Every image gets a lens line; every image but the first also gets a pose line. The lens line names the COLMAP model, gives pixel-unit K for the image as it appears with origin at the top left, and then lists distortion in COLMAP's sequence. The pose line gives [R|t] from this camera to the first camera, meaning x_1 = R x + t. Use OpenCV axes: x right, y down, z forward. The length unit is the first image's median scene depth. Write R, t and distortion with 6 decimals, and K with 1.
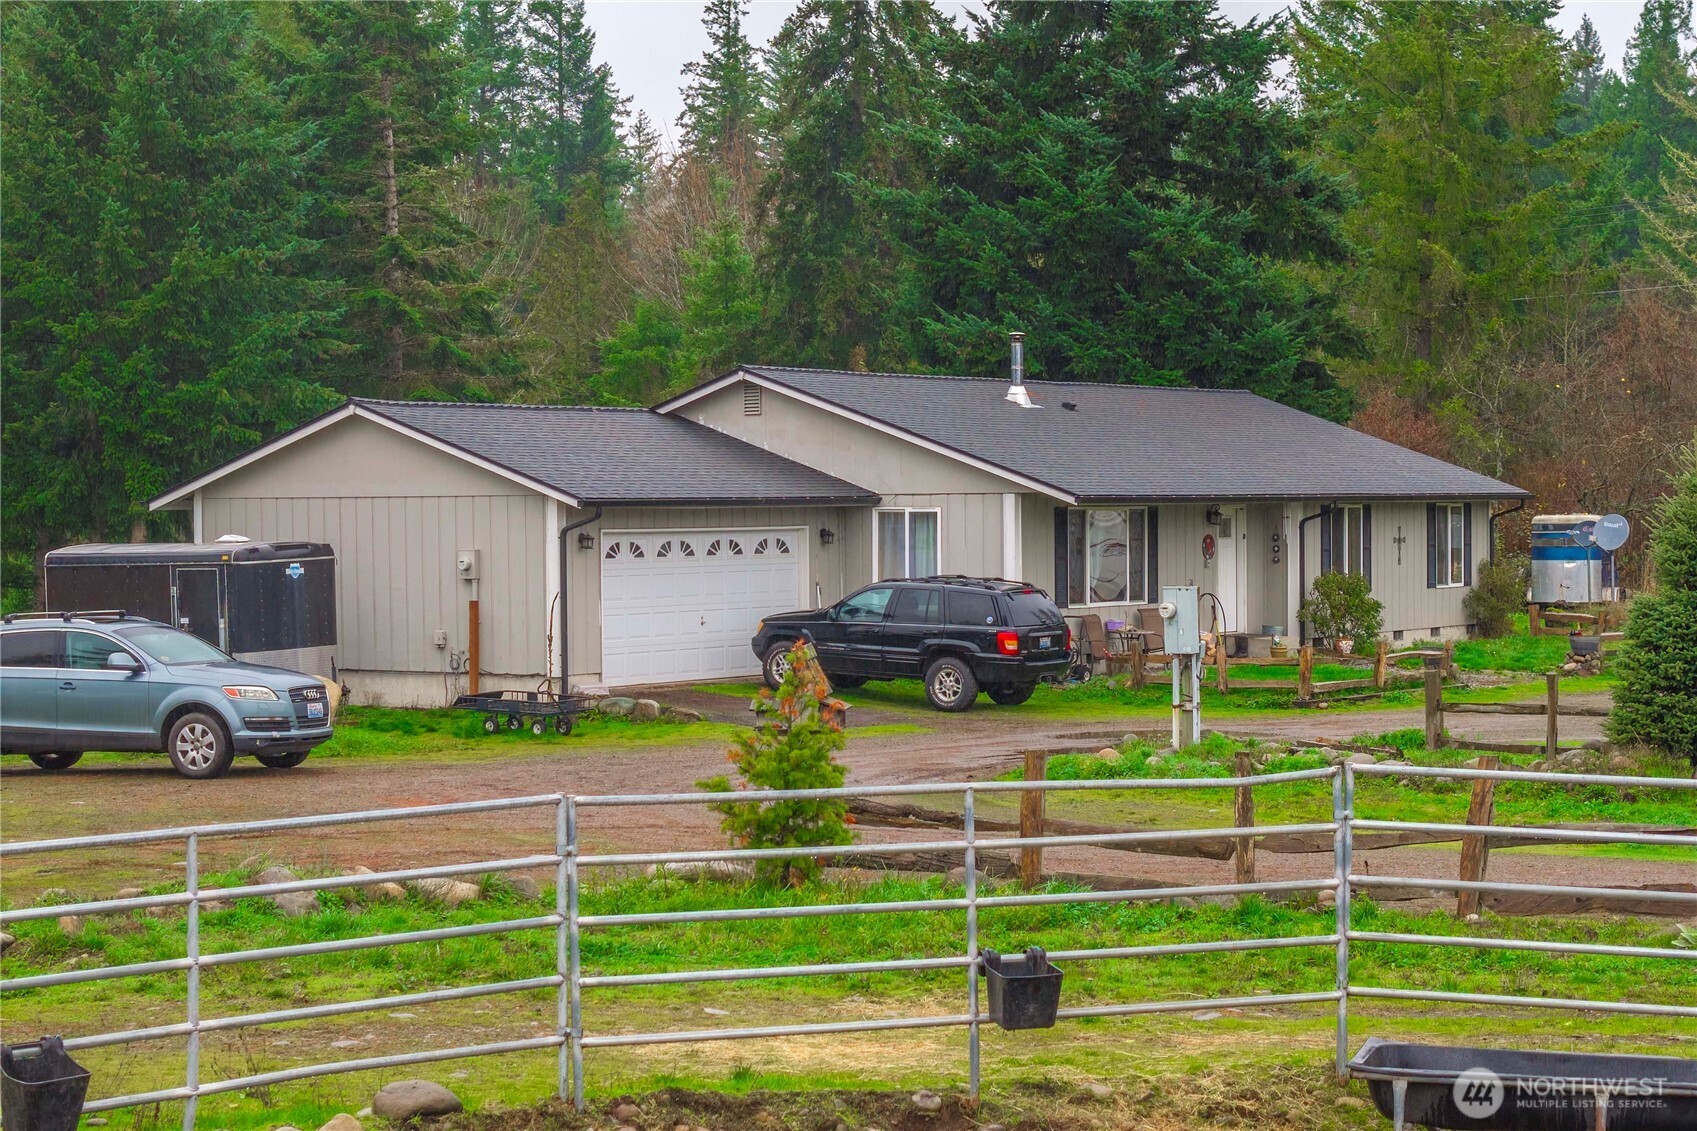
lens RADIAL K [[3485.2, 0, 848.5], [0, 3485.2, 565.5], [0, 0, 1]] dist [-0.249774, 0.066149]
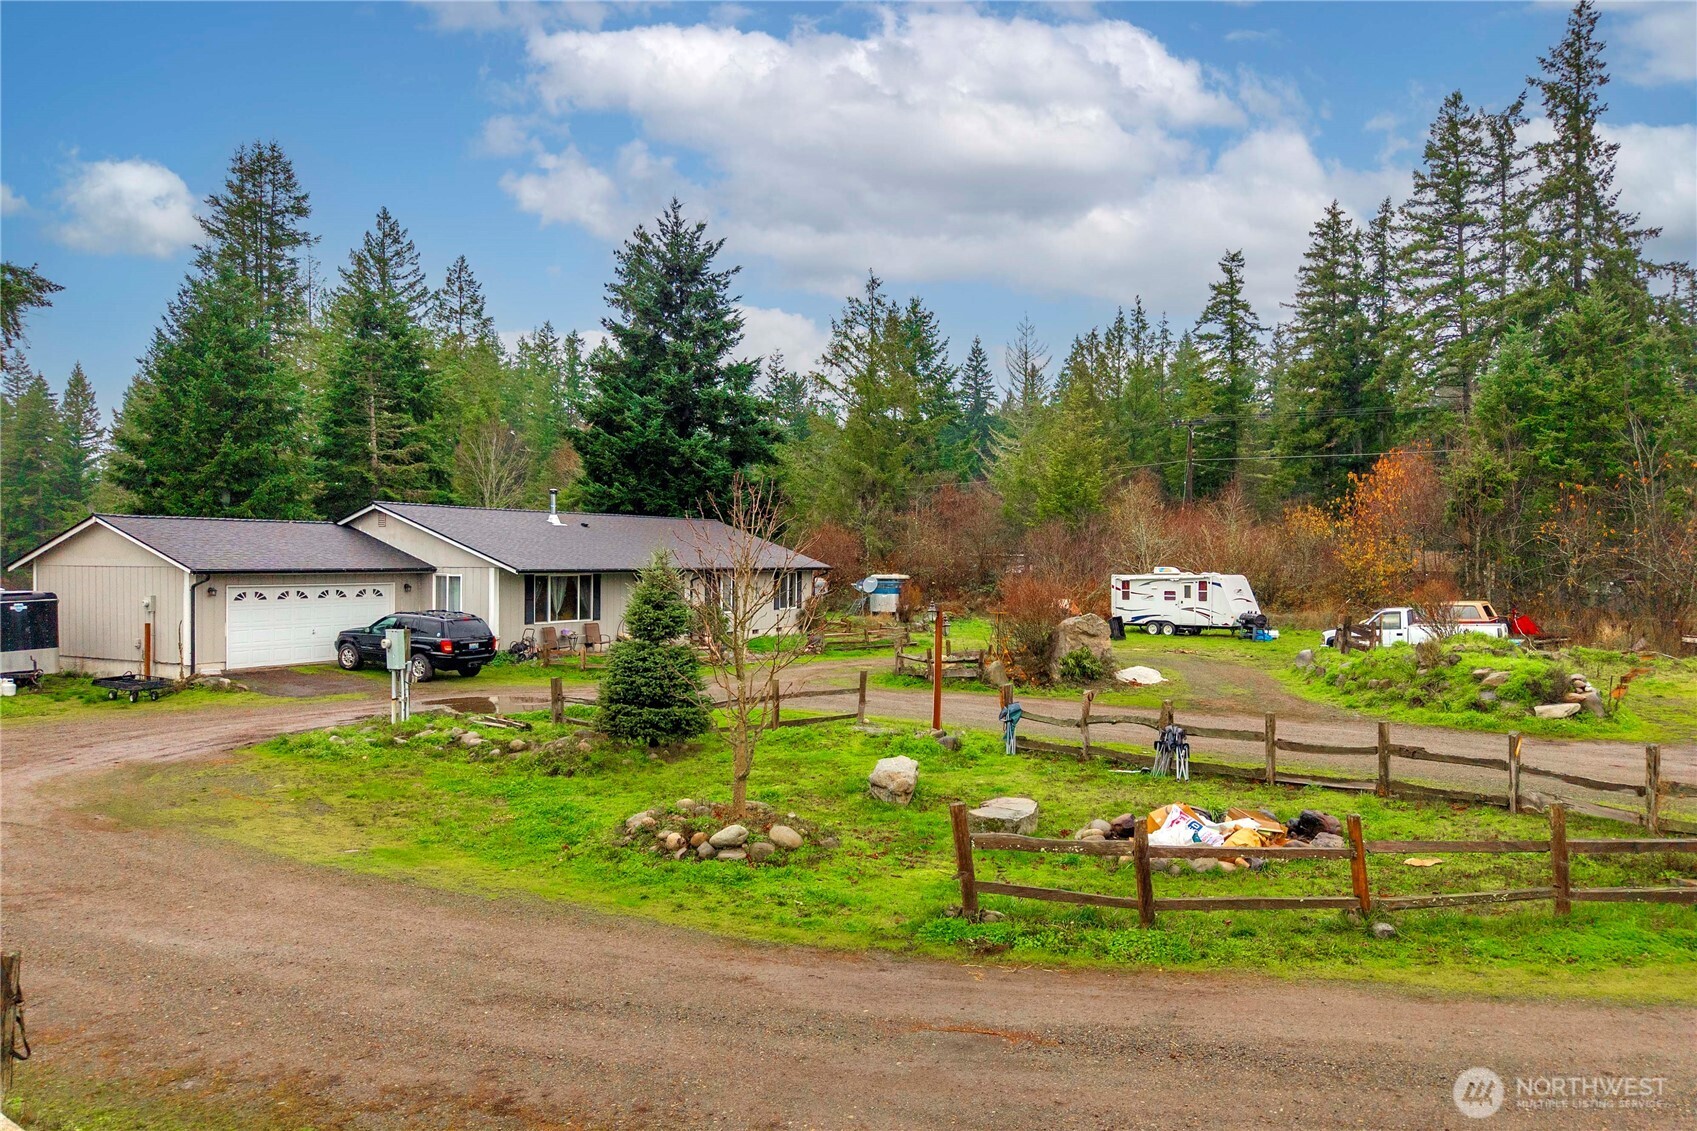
lens RADIAL K [[1179.6, 0, 976.3], [0, 1179.6, 568.8], [0, 0, 1]] dist [0.050061, -0.063014]
pose [[0.989005, 0.011682, 0.147419, 0.205519], [-0.010186, 0.999889, -0.010892, -0.014413], [-0.147530, 0.009271, 0.989014, 0.261341]]
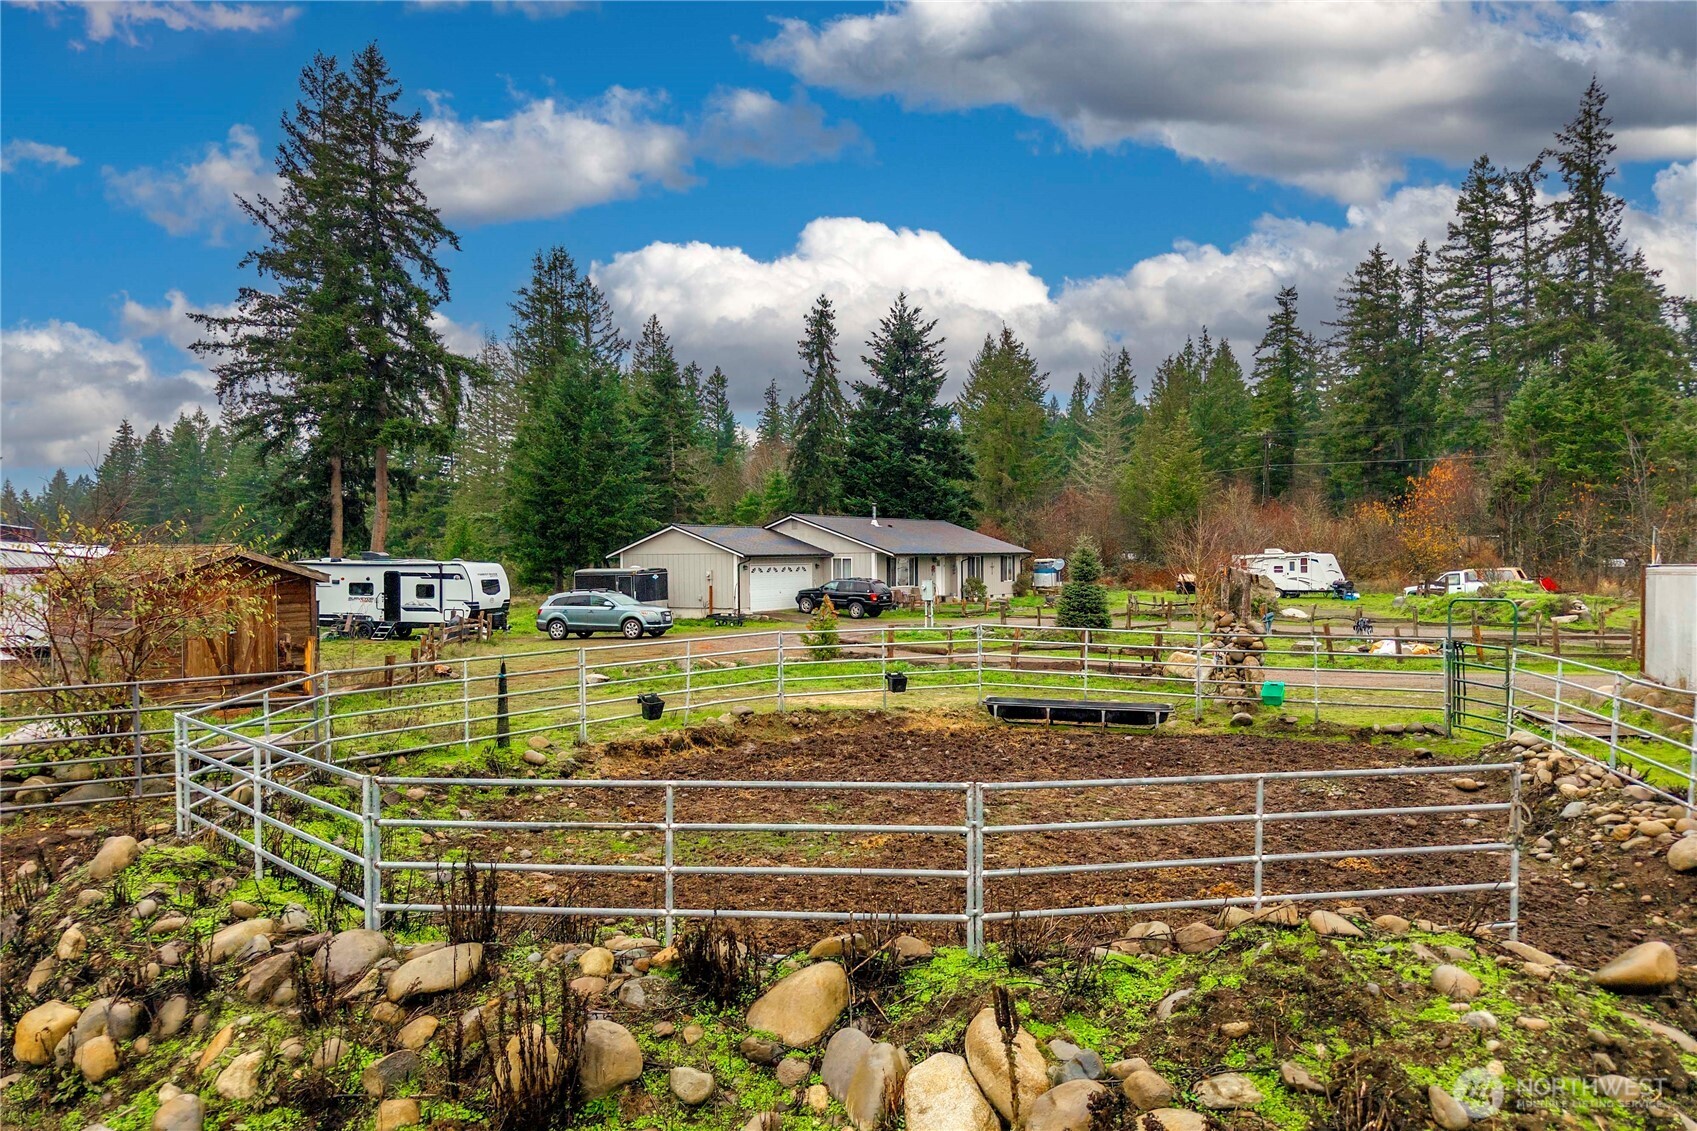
lens RADIAL K [[1157.1, 0, 855.8], [0, 1157.1, 569.7], [0, 0, 1]] dist [0.029673, -0.032702]
pose [[0.999143, -0.002175, 0.041332, -0.013816], [0.002415, 0.999981, -0.005758, 0.001311], [-0.041319, 0.005853, 0.999129, -0.080855]]
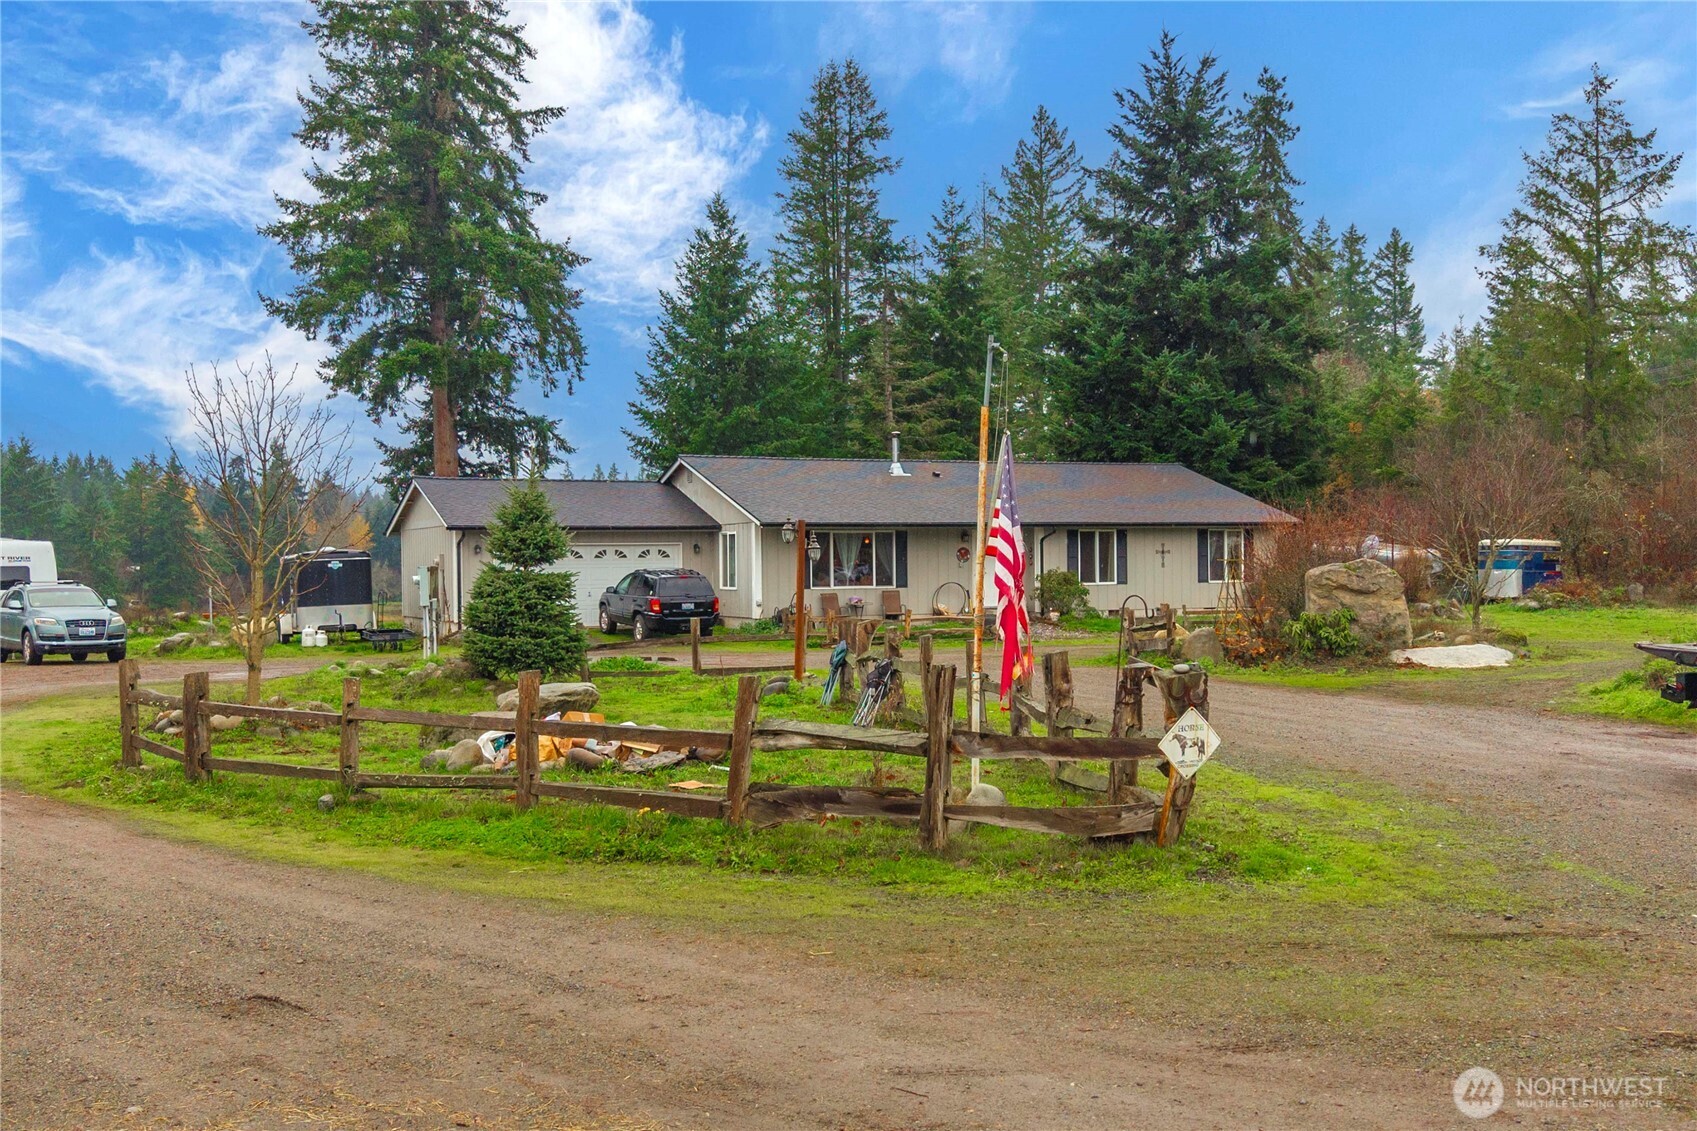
lens RADIAL K [[1725.1, 0, 842.6], [0, 1725.1, 574.5], [0, 0, 1]] dist [0.107460, -0.211862]
pose [[0.851438, -0.000067, -0.524455, 0.496859], [-0.004425, 0.999963, -0.007311, 0.010569], [0.524437, 0.008546, 0.851407, 0.269646]]
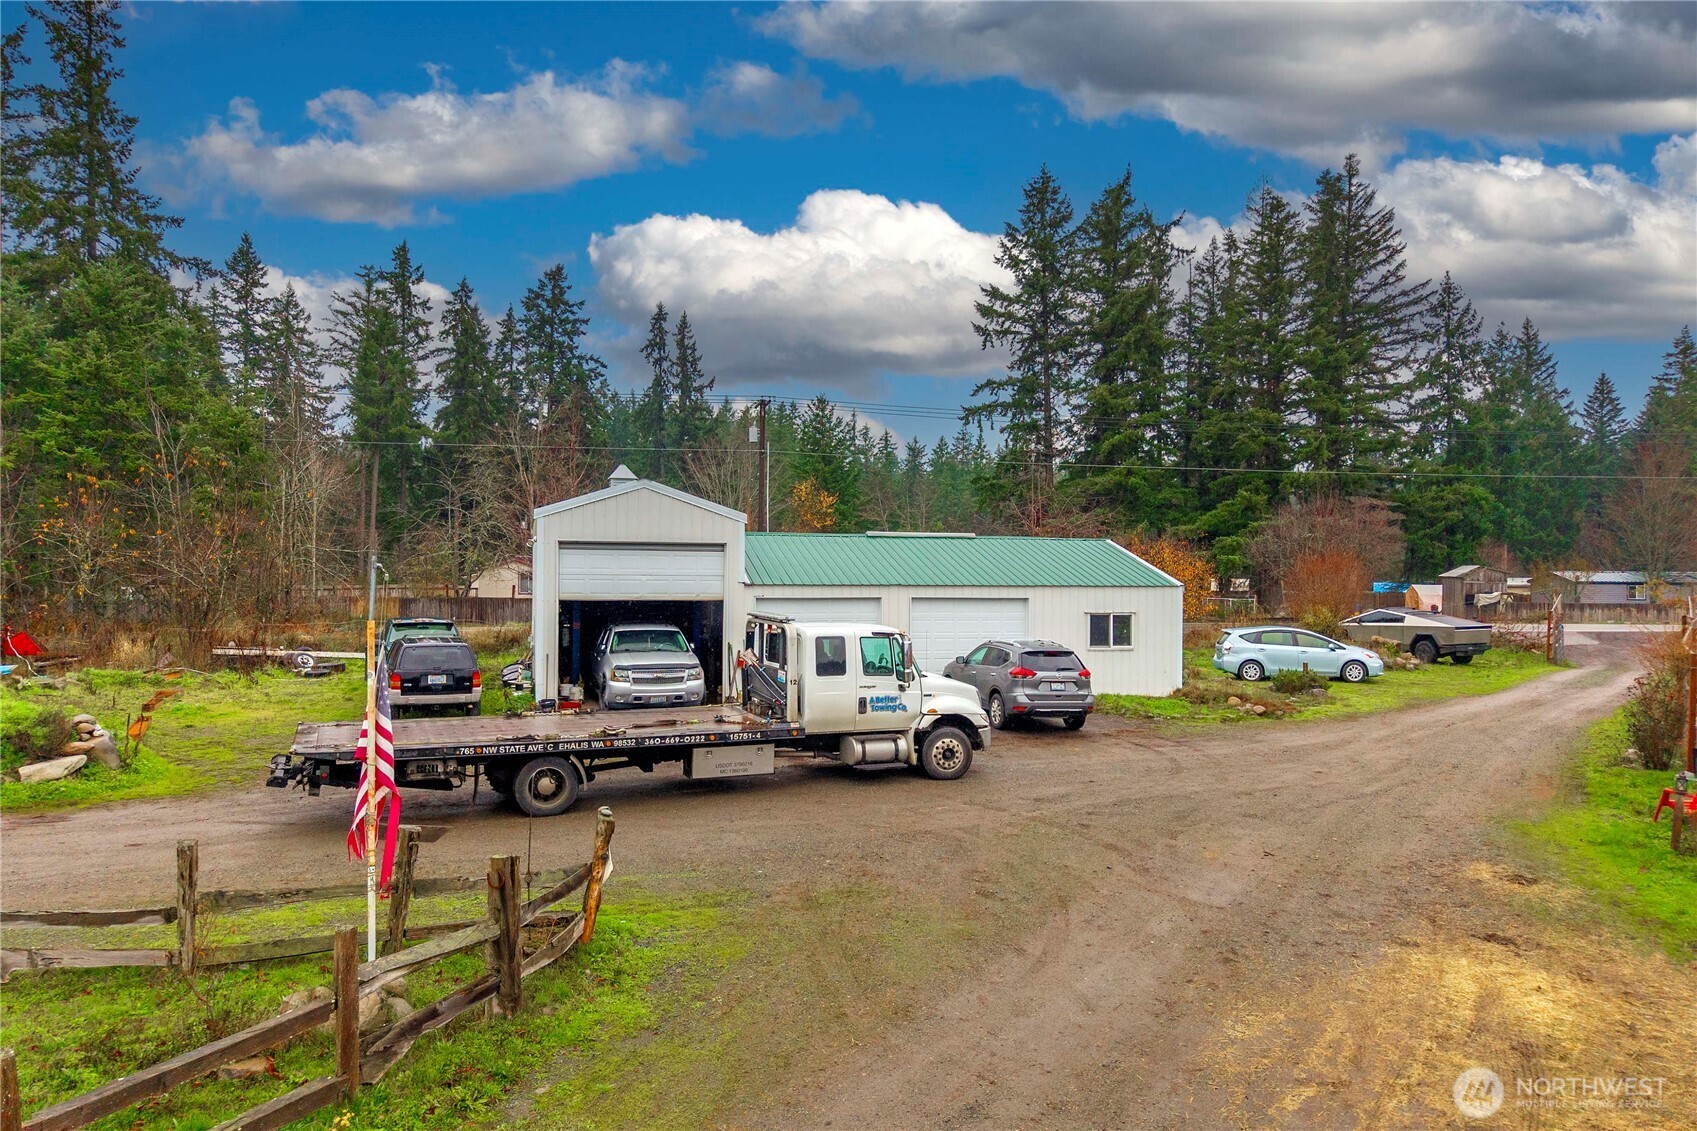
lens RADIAL K [[1146.9, 0, 848.5], [0, 1146.9, 565.5], [0, 0, 1]] dist [0.002775, 0.001680]
pose [[0.367741, 0.009872, 0.929876, 0.270062], [0.011609, 0.999817, -0.015206, -0.017373], [-0.929856, 0.016387, 0.367559, 0.345728]]
